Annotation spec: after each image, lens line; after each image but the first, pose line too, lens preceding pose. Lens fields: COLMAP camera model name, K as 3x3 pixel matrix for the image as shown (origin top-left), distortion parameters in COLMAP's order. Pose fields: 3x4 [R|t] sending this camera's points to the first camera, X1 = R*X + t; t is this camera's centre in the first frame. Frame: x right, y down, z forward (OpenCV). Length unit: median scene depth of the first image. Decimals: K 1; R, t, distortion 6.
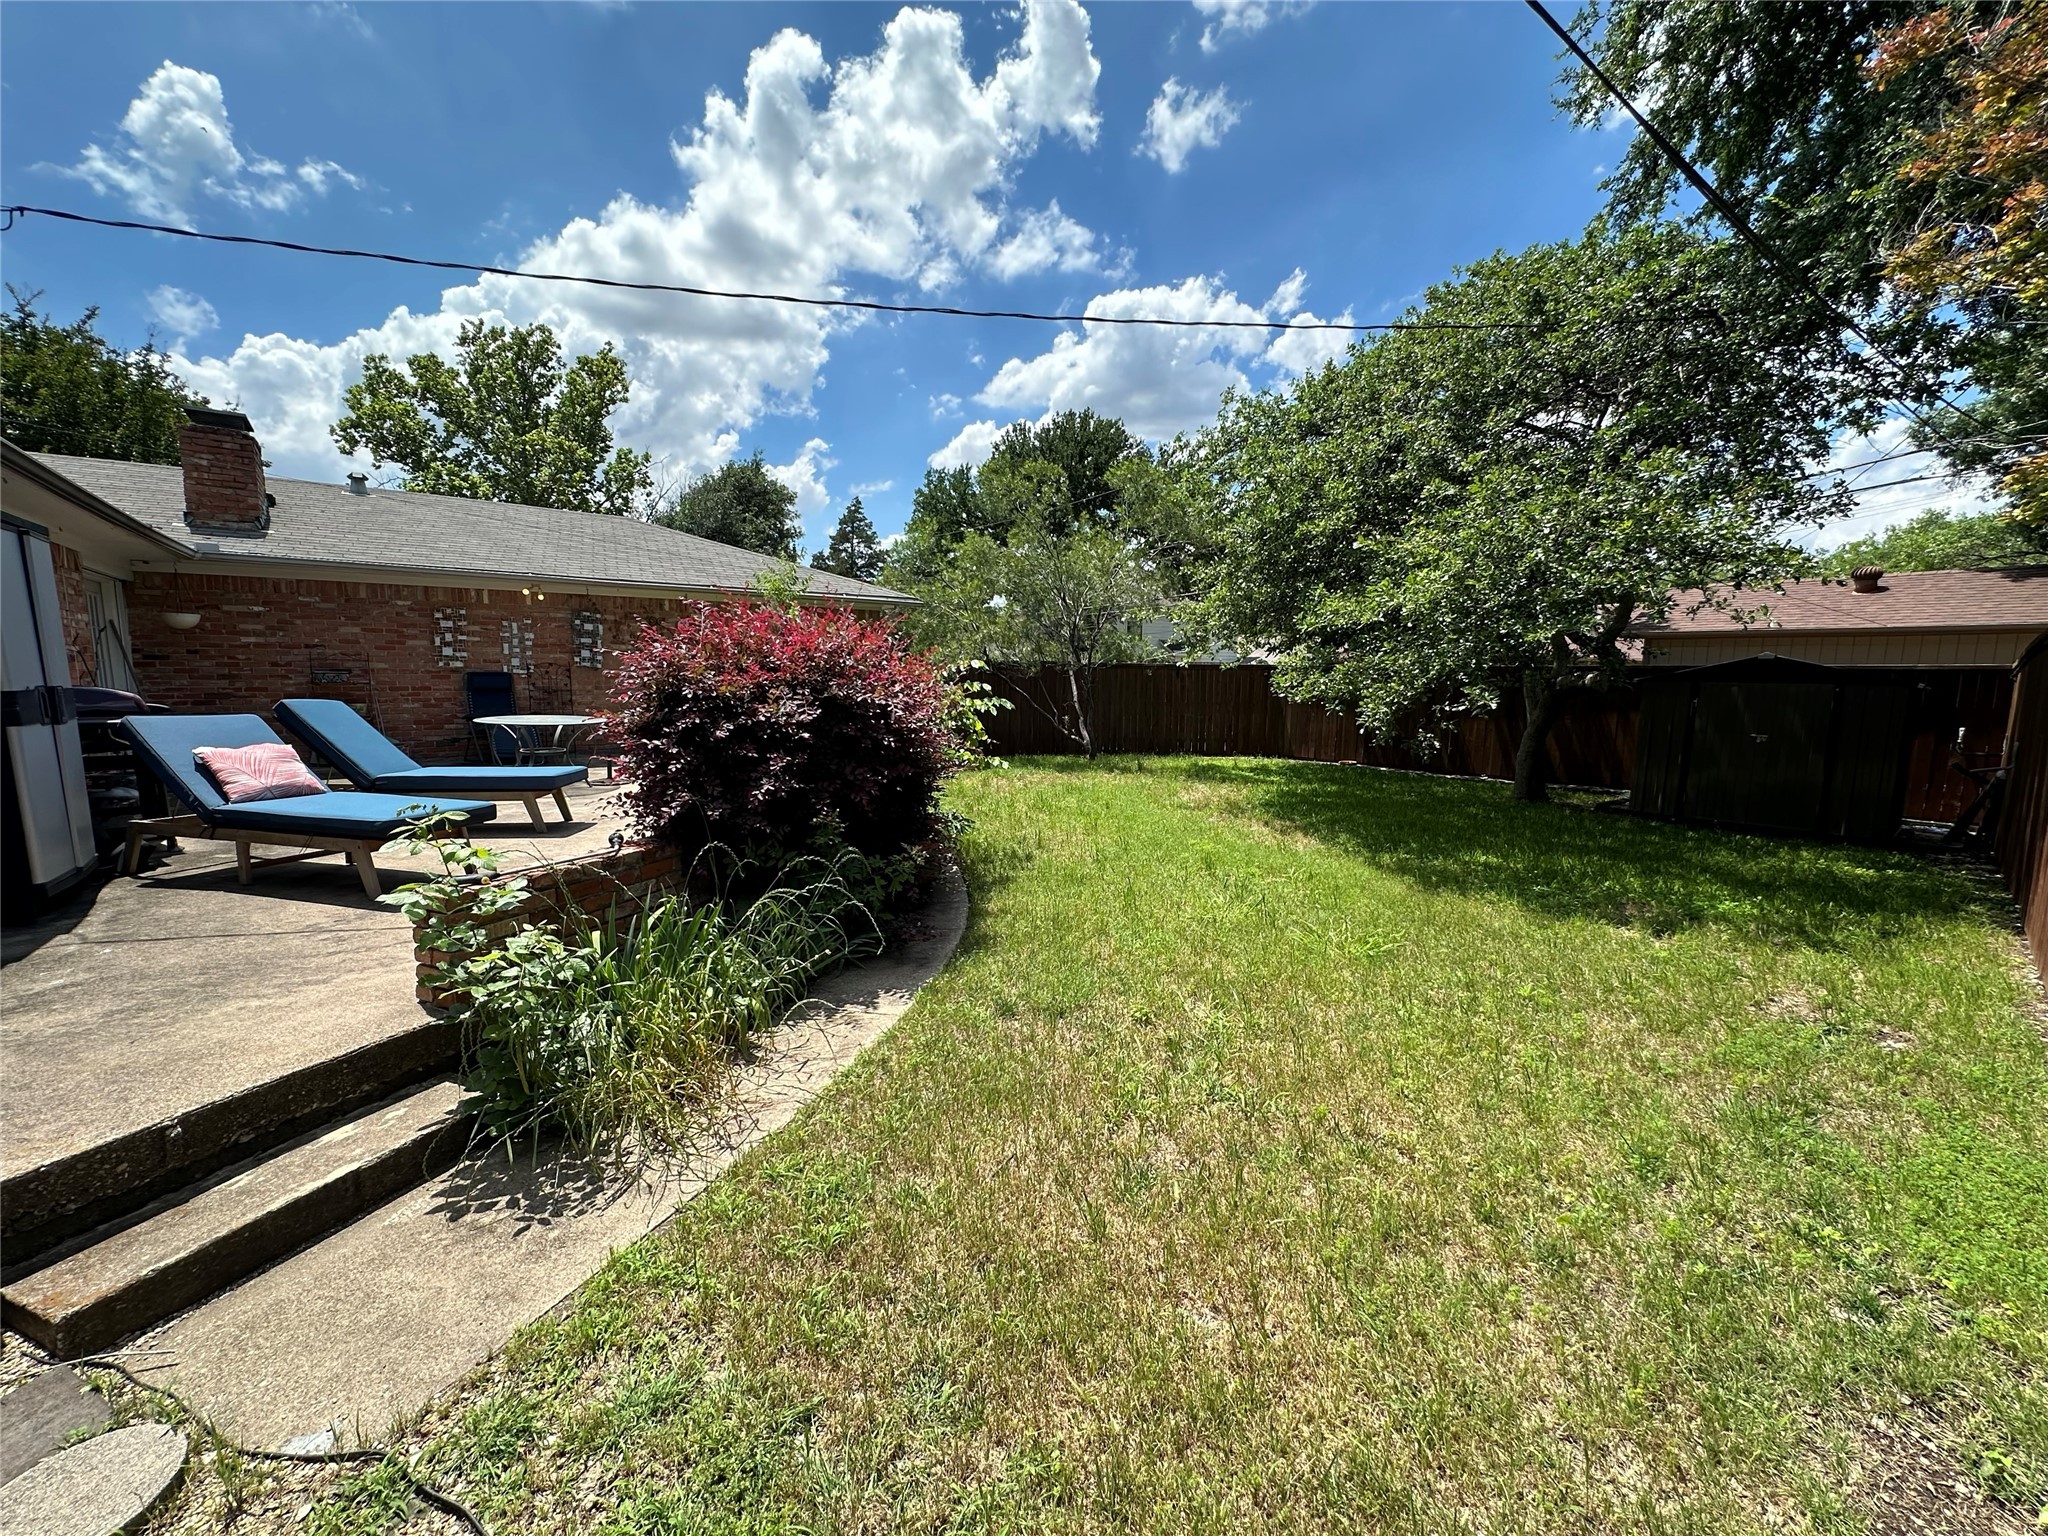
lens RADIAL K [[816.7, 0, 1030.9], [0, 816.7, 769.3], [0, 0, 1]] dist [-0.006647, 0.001647]
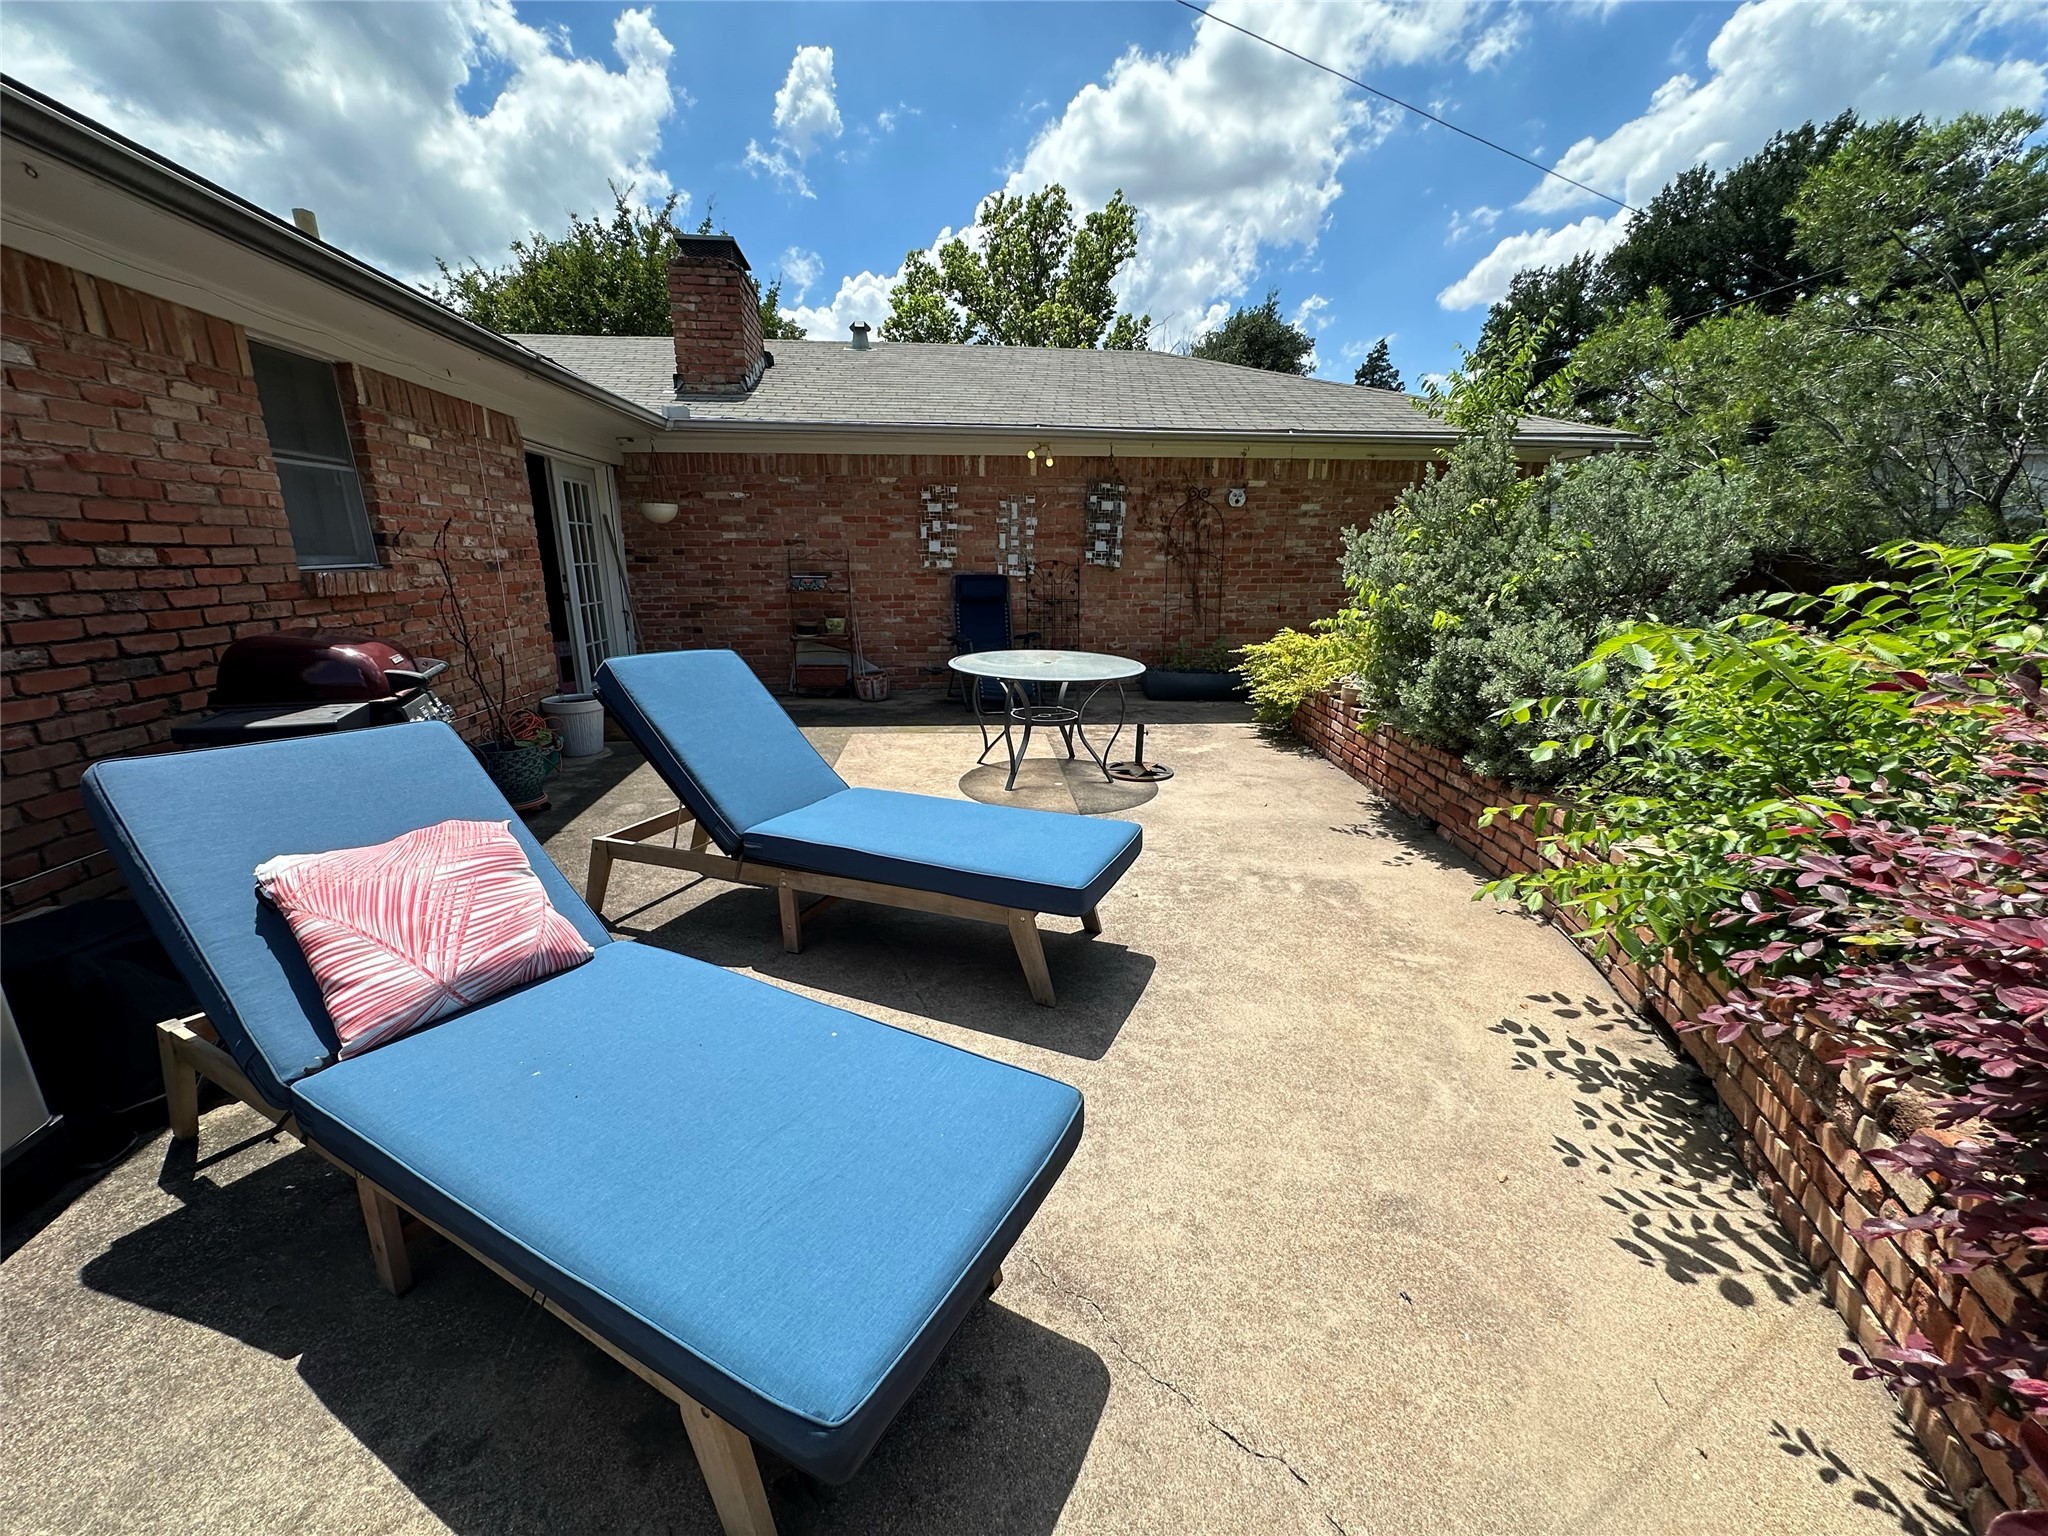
lens RADIAL K [[816.7, 0, 1021.3], [0, 816.7, 767.2], [0, 0, 1]] dist [-0.006647, 0.001647]
pose [[0.851640, 0.123591, -0.509347, -0.075832], [-0.055216, 0.987549, 0.147303, -0.018419], [0.521211, -0.097325, 0.847860, 0.120192]]
